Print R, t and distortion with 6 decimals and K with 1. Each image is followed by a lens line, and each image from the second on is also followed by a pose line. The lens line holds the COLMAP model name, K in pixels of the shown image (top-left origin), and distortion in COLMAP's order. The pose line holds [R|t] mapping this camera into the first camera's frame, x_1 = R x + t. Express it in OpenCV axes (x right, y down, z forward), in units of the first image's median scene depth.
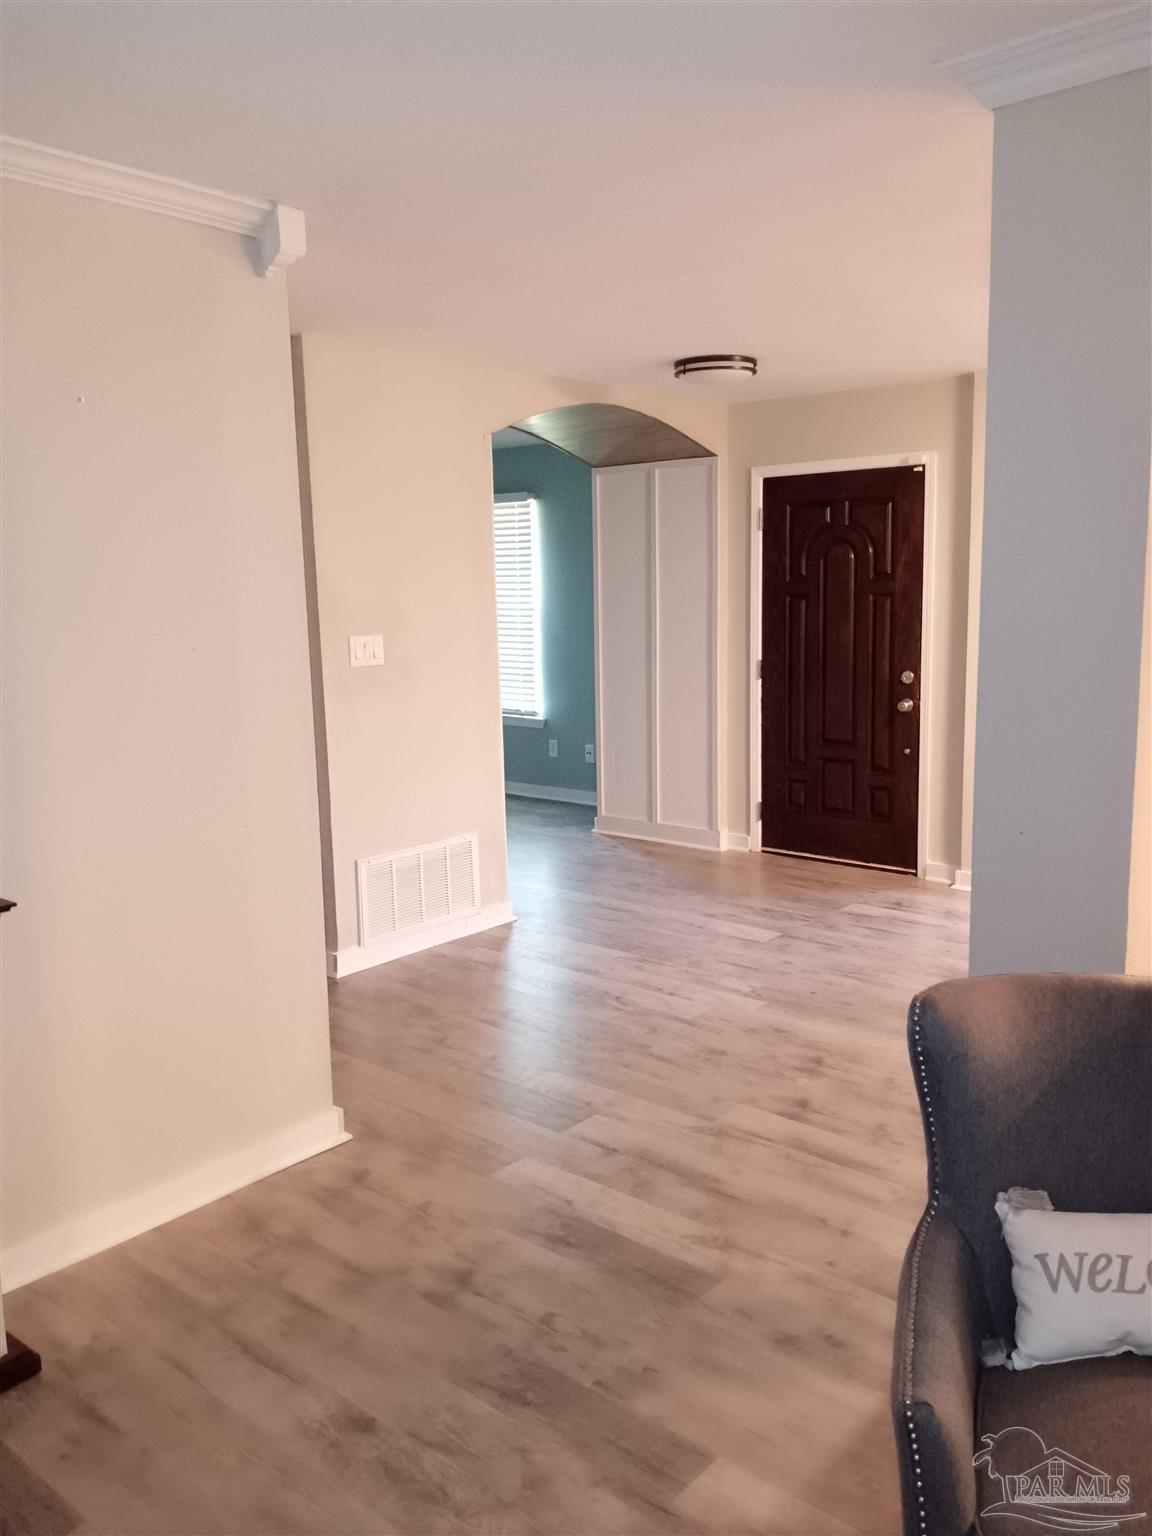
lens RADIAL K [[1187.8, 0, 576.0], [0, 1187.8, 768.0], [0, 0, 1]] dist [0.048948, -0.112893]
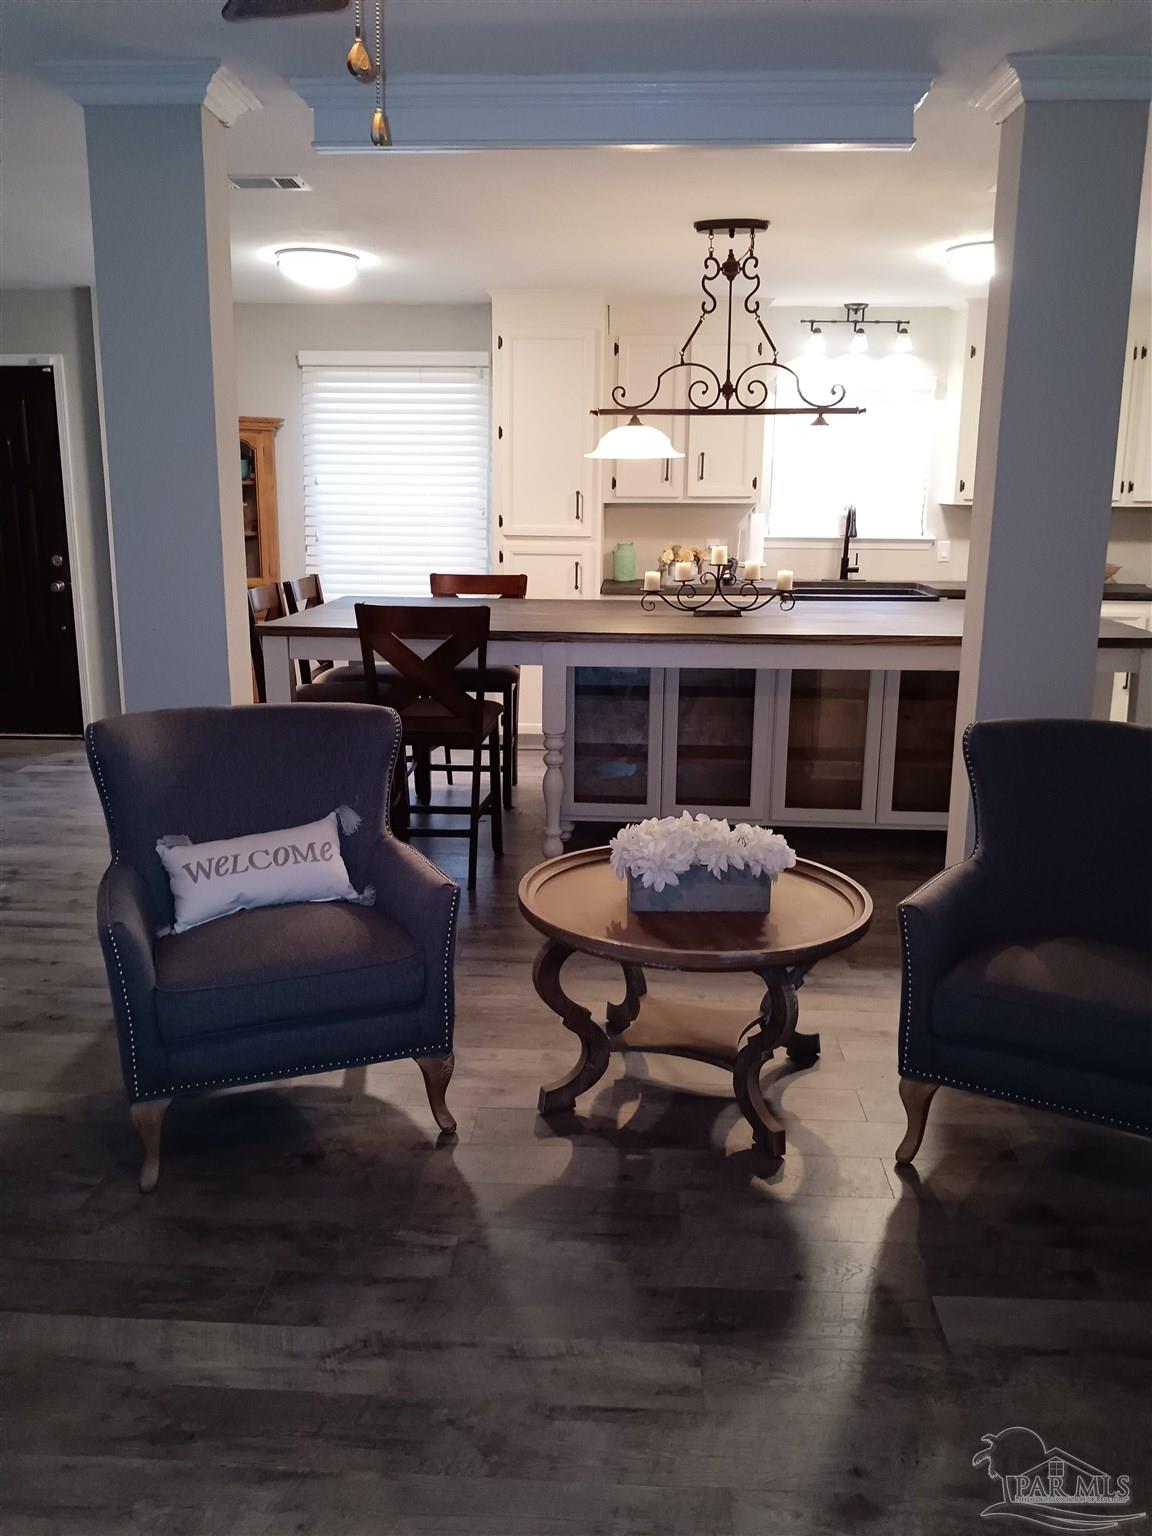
lens RADIAL K [[1209.7, 0, 528.8], [0, 1209.7, 769.1], [0, 0, 1]] dist [-0.003554, -0.001082]
pose [[0.800723, -0.108262, 0.589170, -0.123747], [0.071919, 0.993793, 0.084871, 0.122190], [-0.594701, -0.025586, 0.803539, -0.387432]]
